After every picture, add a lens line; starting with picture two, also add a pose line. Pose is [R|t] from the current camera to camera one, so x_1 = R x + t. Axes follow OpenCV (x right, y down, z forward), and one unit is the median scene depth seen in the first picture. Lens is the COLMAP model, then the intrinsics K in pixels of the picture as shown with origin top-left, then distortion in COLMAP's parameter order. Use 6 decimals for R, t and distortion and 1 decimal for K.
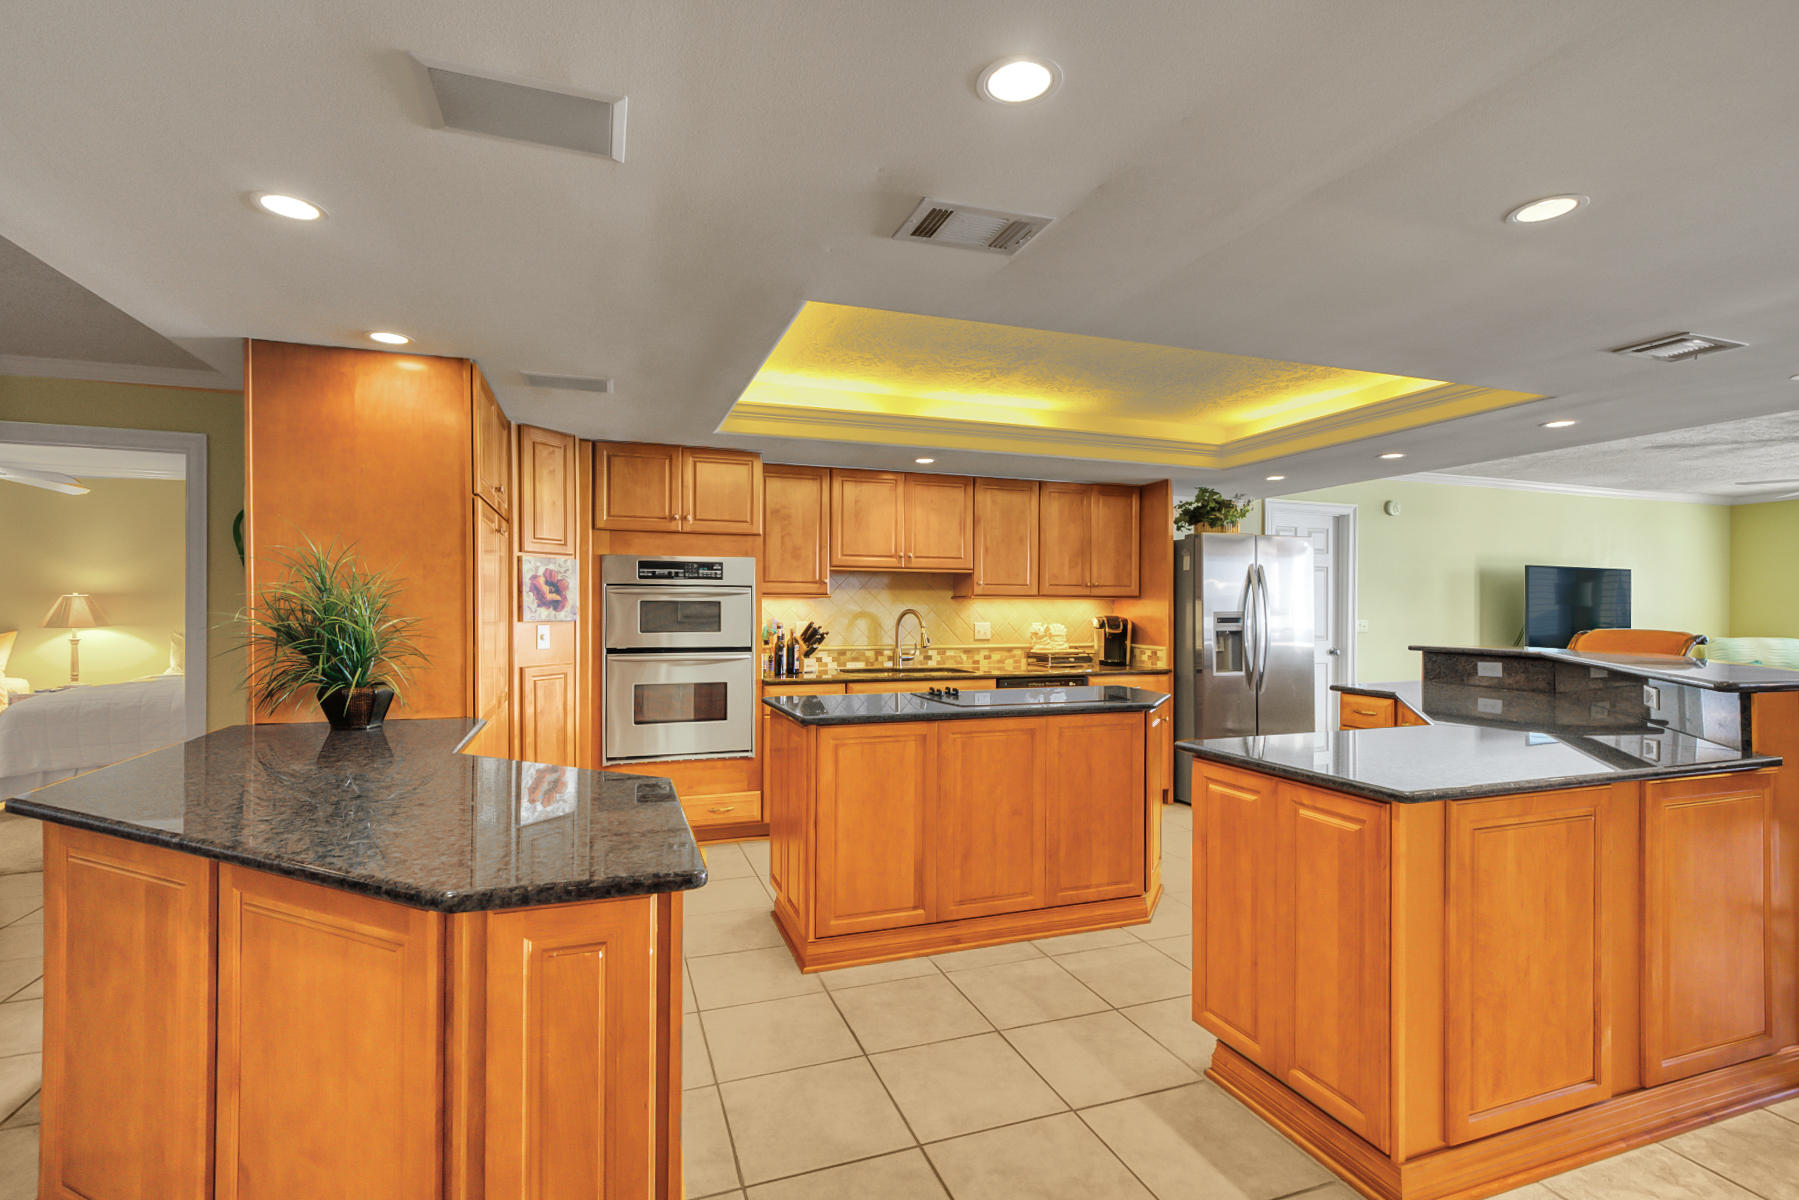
lens RADIAL K [[822.7, 0, 892.6], [0, 822.7, 606.7], [0, 0, 1]] dist [0.001564, 0.000320]
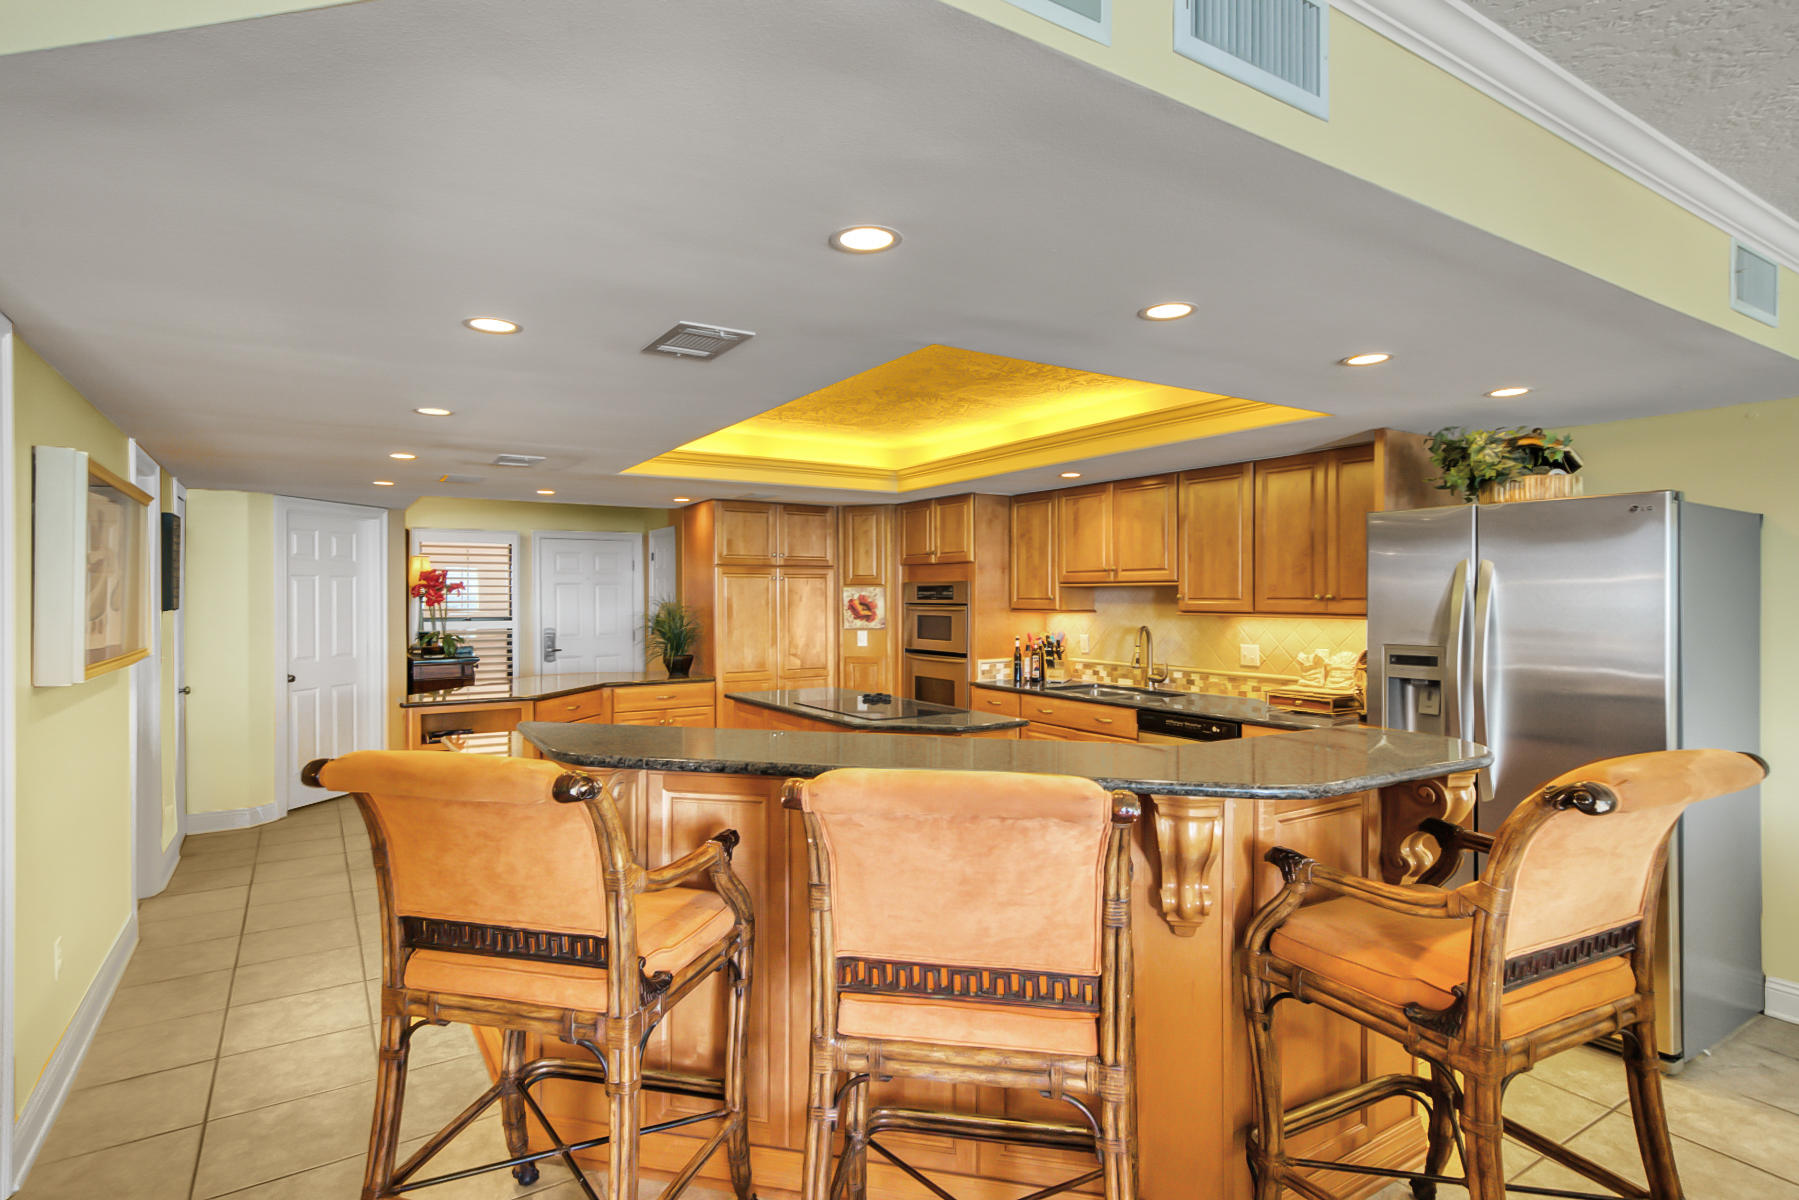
lens RADIAL K [[915.2, 0, 900.0], [0, 915.2, 592.9], [0, 0, 1]] dist [0.006816, 0.000838]
pose [[0.217039, -0.008397, -0.976127, 0.970836], [0.001733, 0.999965, -0.008217, -0.026366], [0.976161, 0.000092, 0.217046, 0.514851]]
